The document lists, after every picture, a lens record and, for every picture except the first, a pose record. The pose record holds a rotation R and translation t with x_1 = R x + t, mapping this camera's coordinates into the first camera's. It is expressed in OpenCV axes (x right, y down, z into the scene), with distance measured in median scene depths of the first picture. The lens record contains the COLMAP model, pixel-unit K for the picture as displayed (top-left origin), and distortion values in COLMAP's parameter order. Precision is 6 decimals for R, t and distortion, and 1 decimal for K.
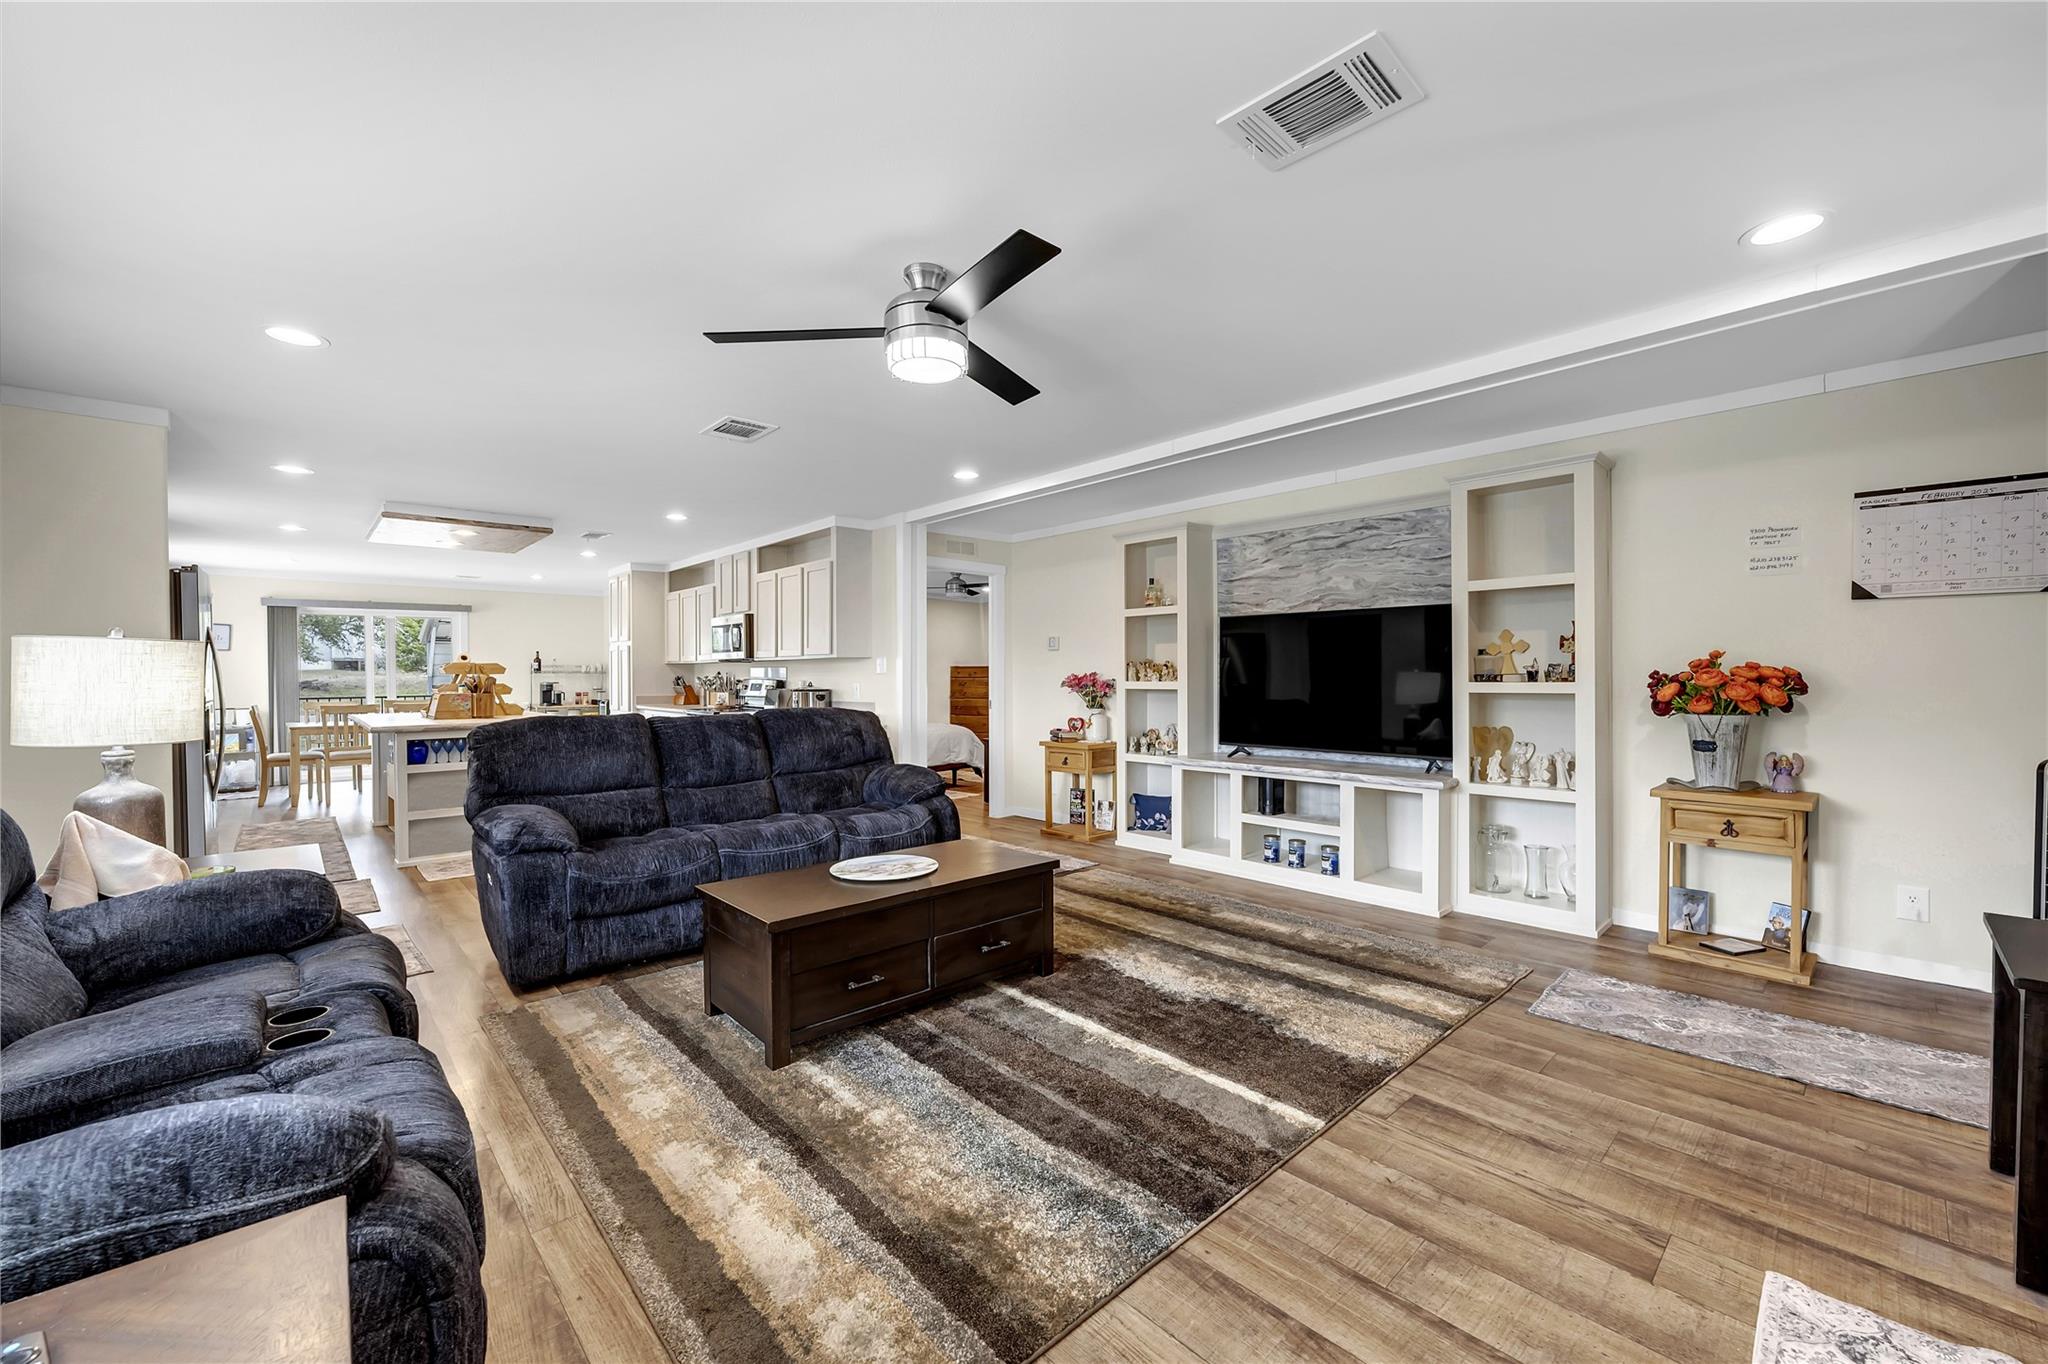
lens RADIAL K [[809.1, 0, 1015.7], [0, 809.1, 685.4], [0, 0, 1]] dist [-0.003798, 0.000666]
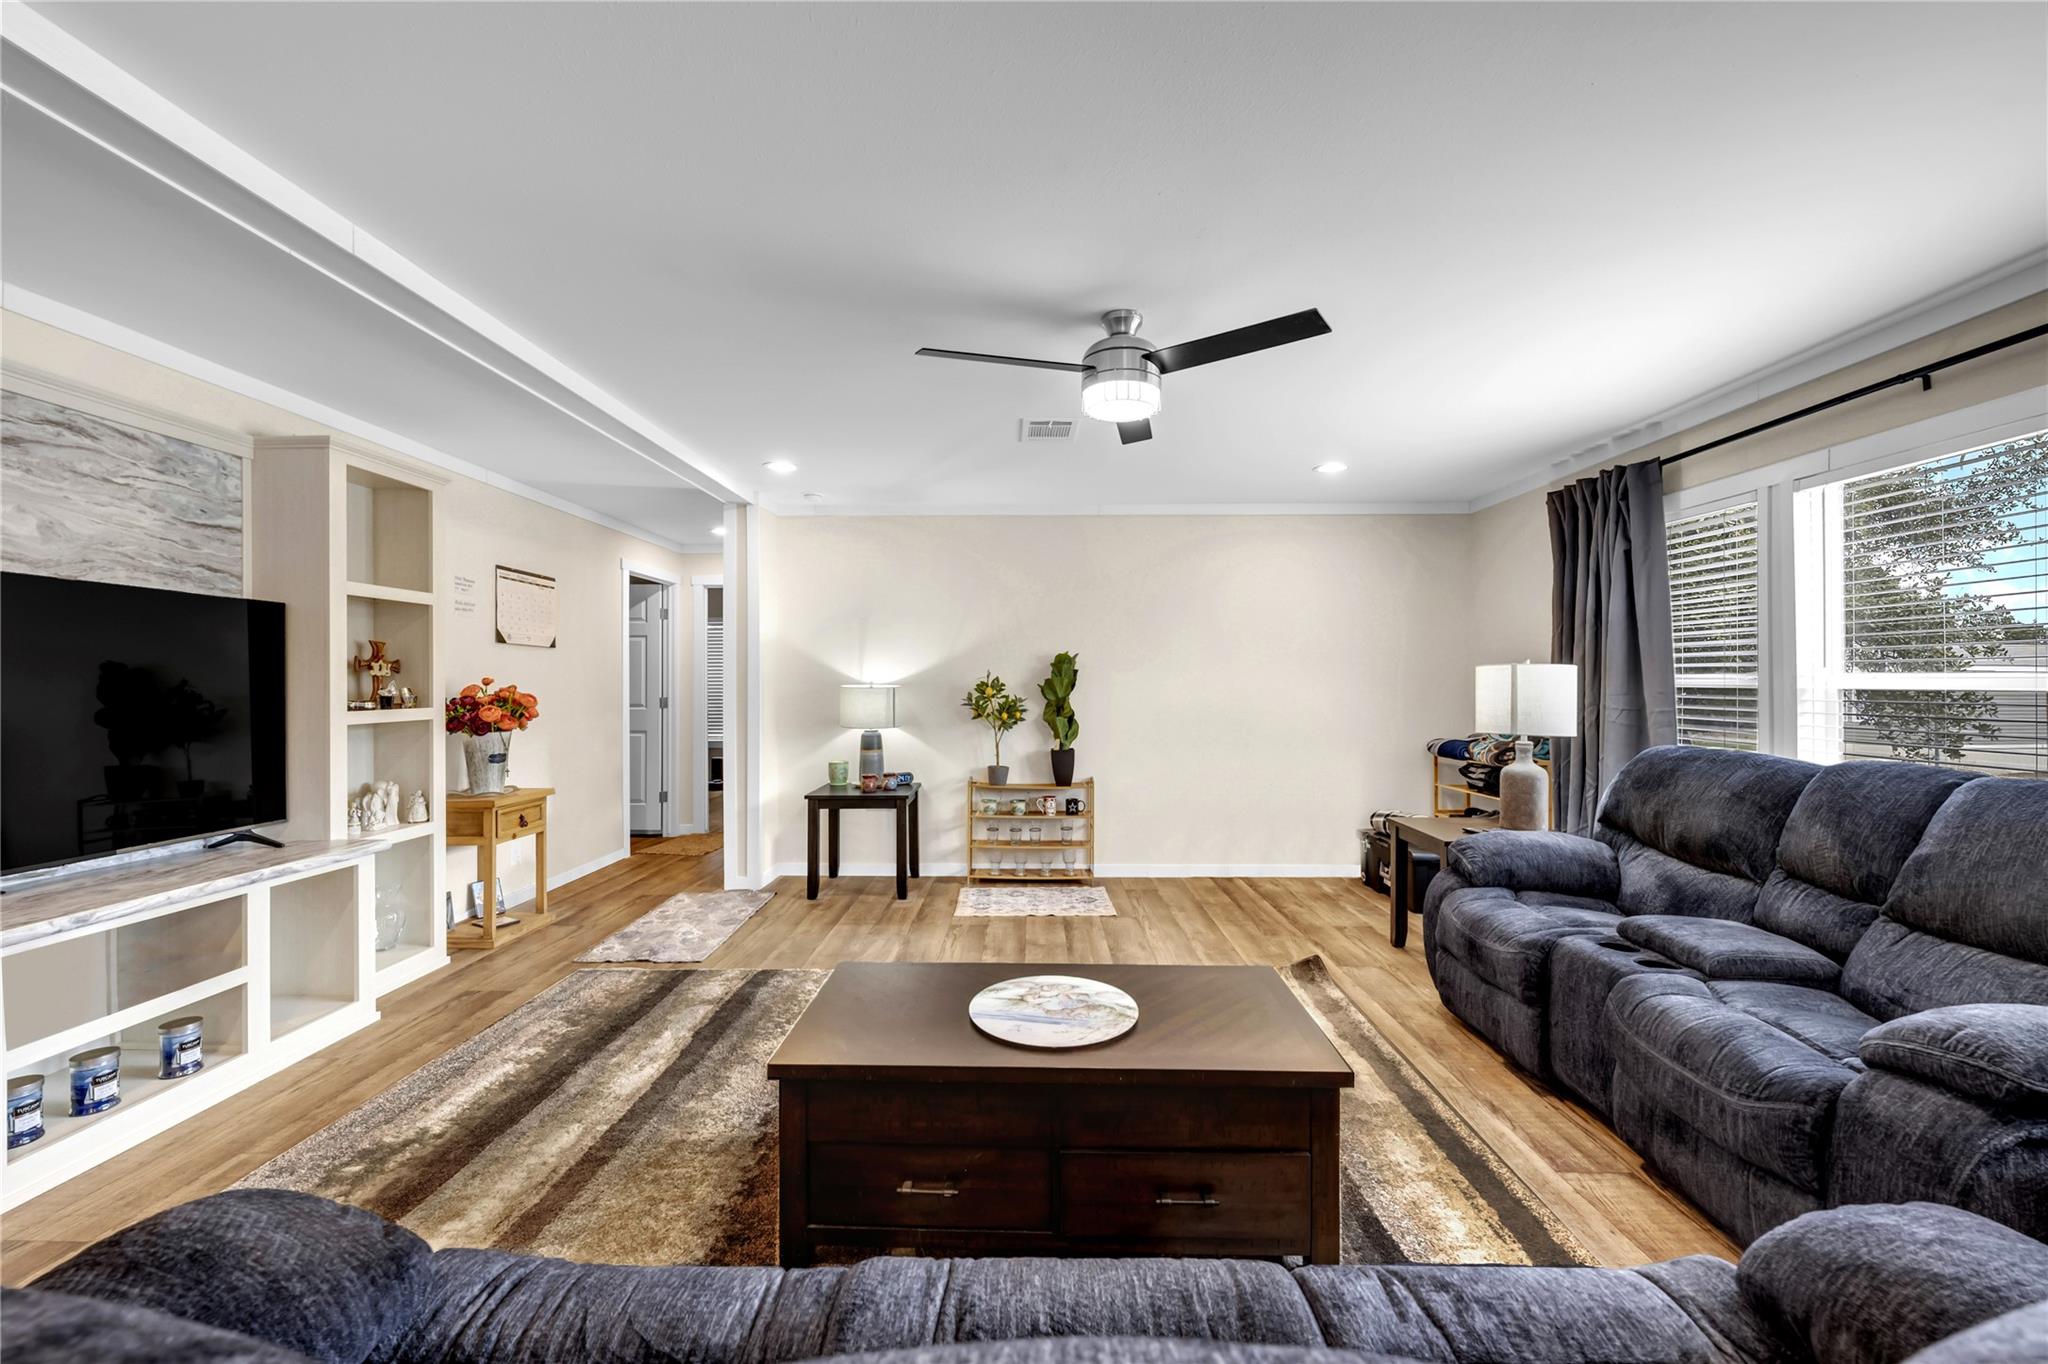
lens RADIAL K [[809.1, 0, 1023.9], [0, 809.1, 676.8], [0, 0, 1]] dist [-0.003798, 0.000666]
pose [[-0.728676, 0.011049, 0.684769, -0.484682], [0.013765, 0.999904, -0.001486, -0.029959], [-0.684720, 0.008343, -0.728759, 1.227705]]
